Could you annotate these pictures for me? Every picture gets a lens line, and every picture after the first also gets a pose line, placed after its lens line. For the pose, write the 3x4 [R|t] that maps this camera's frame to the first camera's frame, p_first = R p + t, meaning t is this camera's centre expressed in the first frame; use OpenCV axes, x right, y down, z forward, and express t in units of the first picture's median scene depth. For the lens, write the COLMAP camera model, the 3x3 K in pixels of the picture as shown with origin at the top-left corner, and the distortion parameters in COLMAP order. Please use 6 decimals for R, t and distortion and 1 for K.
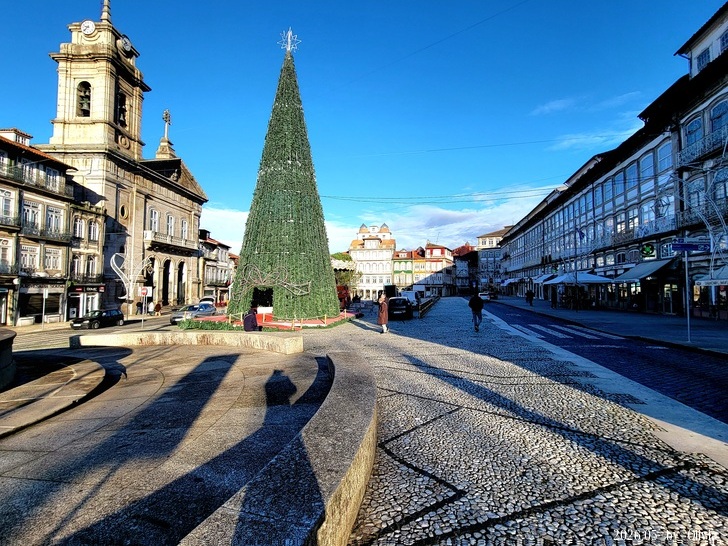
lens RADIAL K [[342.4, 0, 369.5], [0, 342.4, 268.5], [0, 0, 1]] dist [0.000405, 0.000019]
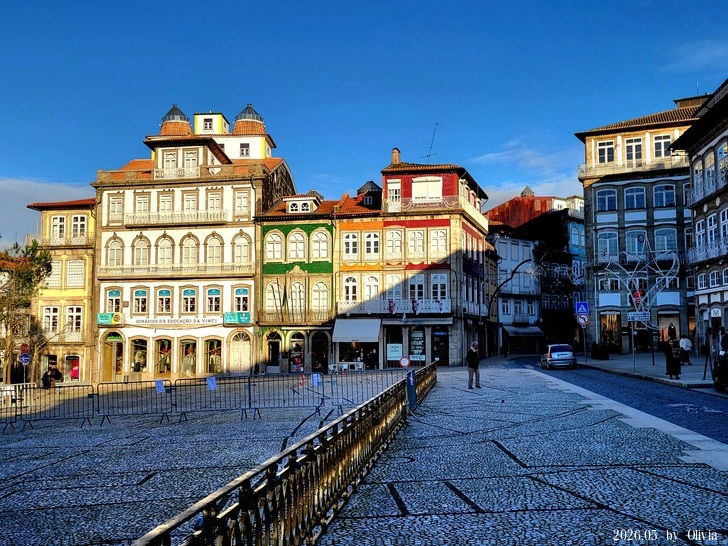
lens RADIAL K [[676.2, 0, 358.7], [0, 676.2, 266.2], [0, 0, 1]] dist [0.005755, 0.000000]
pose [[0.997728, -0.001361, 0.067350, 0.110365], [0.004550, 0.998874, -0.047221, 0.032815], [-0.067210, 0.047420, 0.996611, 0.497323]]
